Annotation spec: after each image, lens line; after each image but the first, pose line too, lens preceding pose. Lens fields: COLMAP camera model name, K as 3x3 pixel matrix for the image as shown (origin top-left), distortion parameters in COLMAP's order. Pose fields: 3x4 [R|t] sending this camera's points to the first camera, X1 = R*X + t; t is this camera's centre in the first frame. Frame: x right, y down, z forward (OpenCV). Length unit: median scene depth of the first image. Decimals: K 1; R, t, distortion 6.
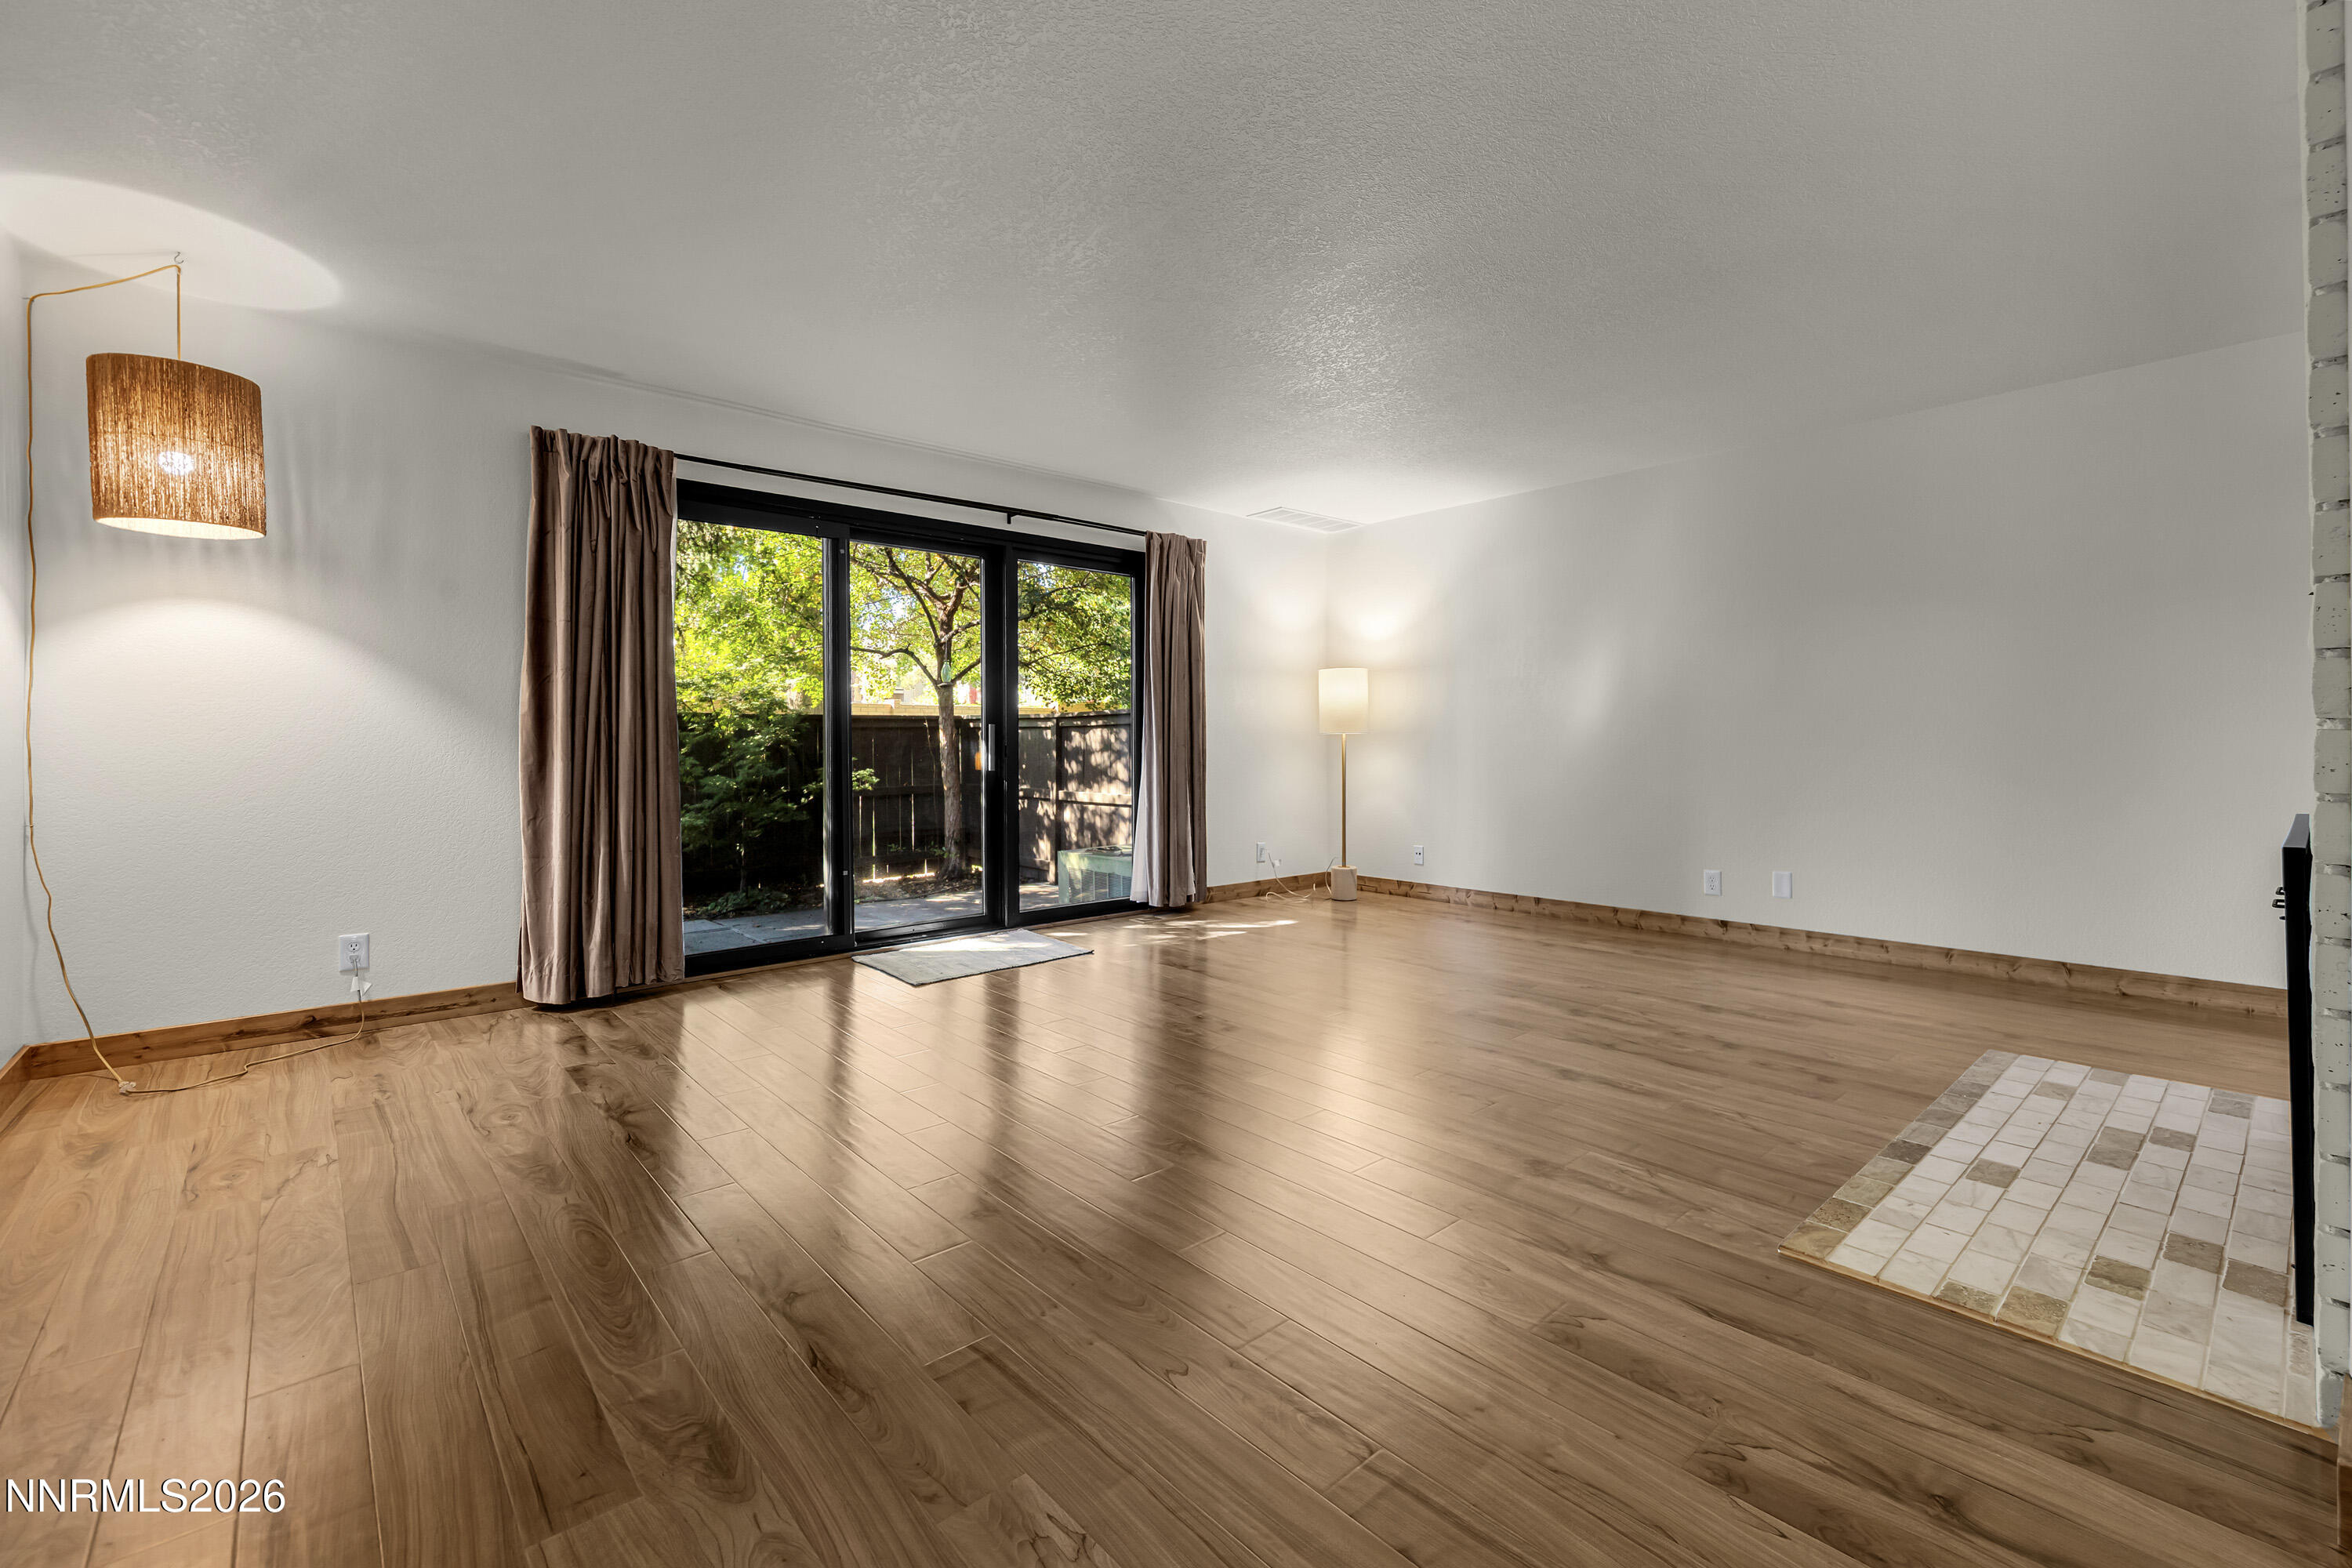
lens RADIAL K [[983.7, 0, 1183.7], [0, 983.7, 740.2], [0, 0, 1]] dist [-0.002591, -0.000483]
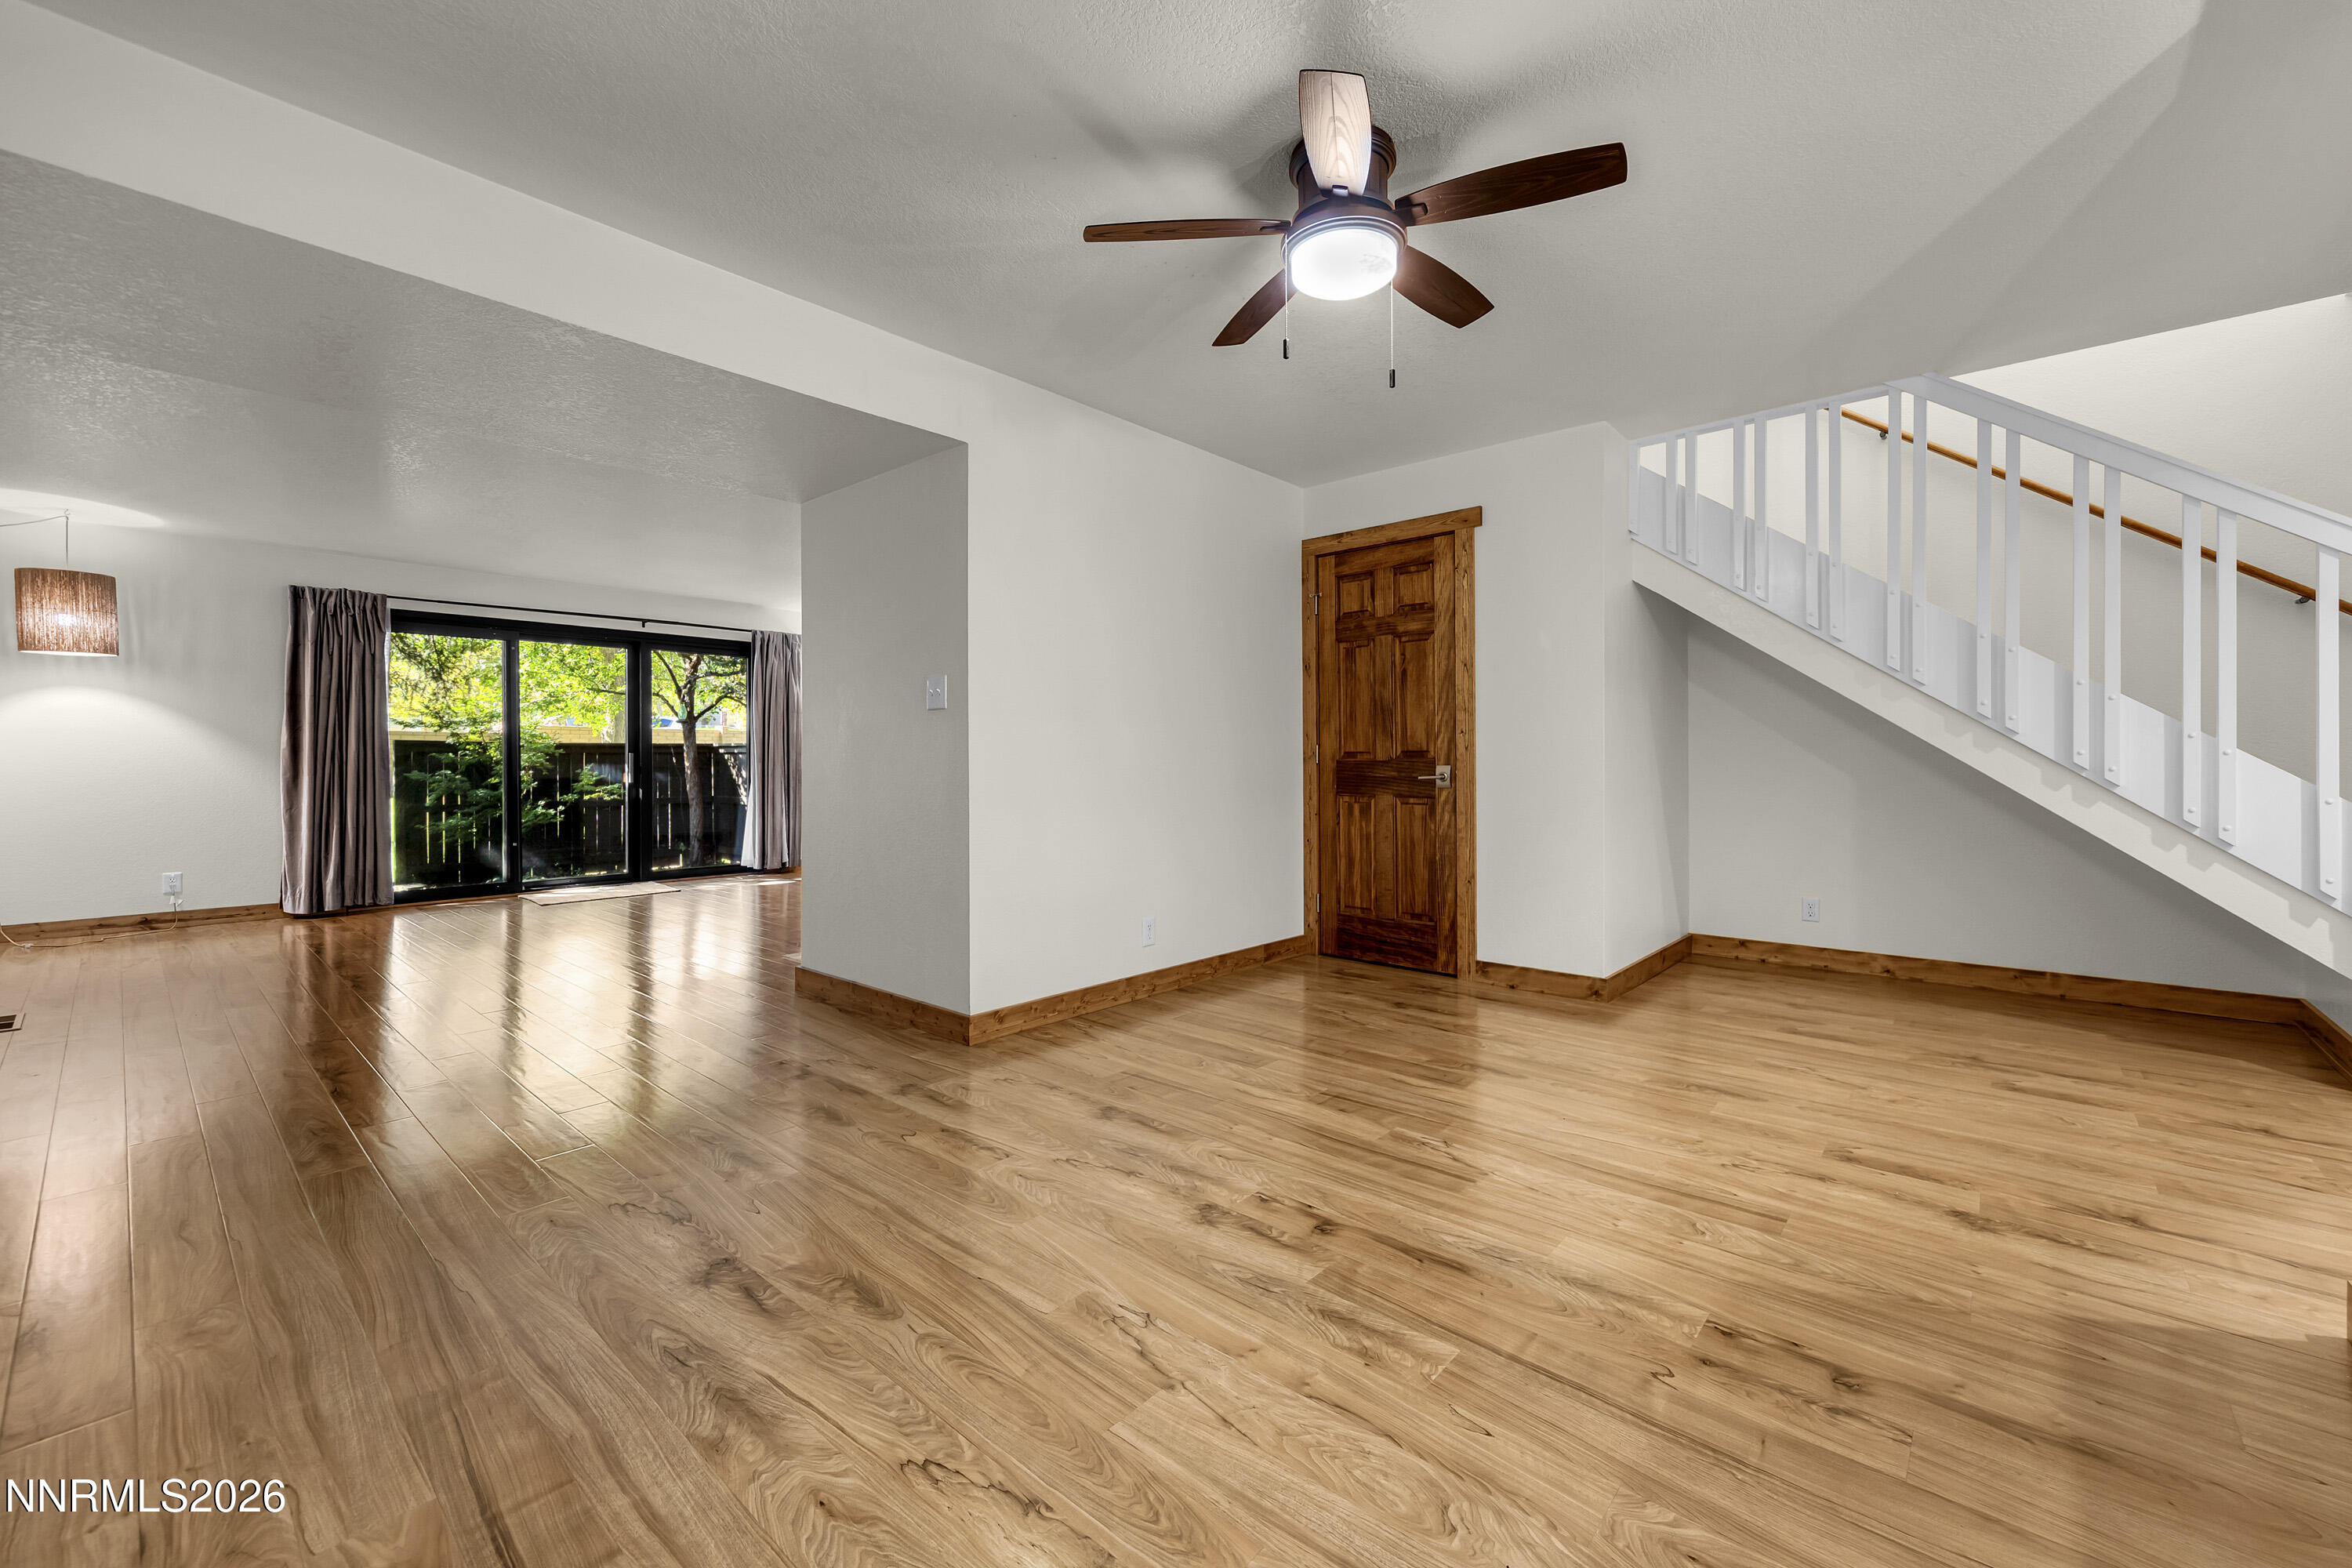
lens RADIAL K [[932.2, 0, 1193.4], [0, 932.2, 759.7], [0, 0, 1]] dist [0.004454, 0.000413]
pose [[0.991574, -0.002265, 0.129520, 0.712739], [0.002688, 0.999992, -0.003095, 0.001749], [-0.129512, 0.003417, 0.991572, -0.856002]]
